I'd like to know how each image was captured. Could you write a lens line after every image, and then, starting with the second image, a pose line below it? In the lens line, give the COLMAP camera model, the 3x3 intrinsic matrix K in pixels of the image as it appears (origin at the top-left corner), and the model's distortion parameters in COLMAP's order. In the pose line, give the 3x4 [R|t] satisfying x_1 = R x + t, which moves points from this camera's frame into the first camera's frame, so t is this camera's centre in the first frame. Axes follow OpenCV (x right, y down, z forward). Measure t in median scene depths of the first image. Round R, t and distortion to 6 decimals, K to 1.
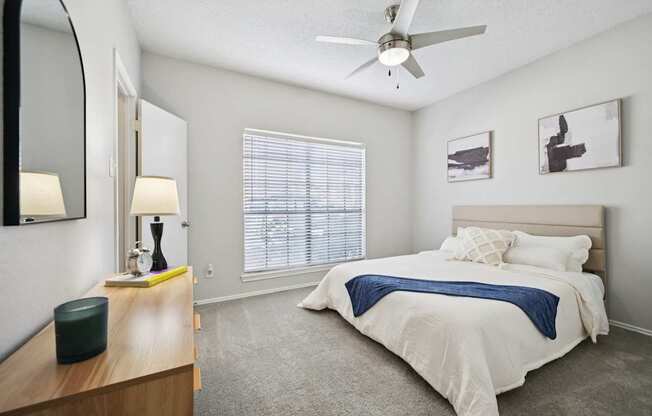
lens RADIAL K [[258.1, 0, 326.9], [0, 258.1, 206.9], [0, 0, 1]] dist [0.000946, -0.000067]
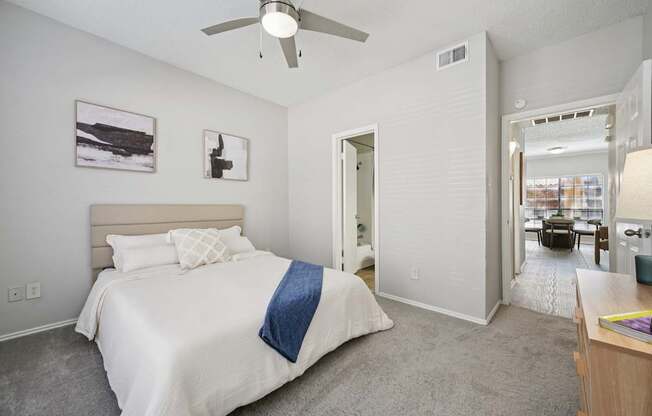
lens RADIAL K [[258.1, 0, 325.6], [0, 258.1, 206.0], [0, 0, 1]] dist [0.000946, -0.000067]
pose [[-0.349586, 0.005796, 0.936886, -0.445207], [0.001520, 0.999983, -0.005620, 0.007385], [-0.936903, -0.000541, -0.349589, 0.909046]]
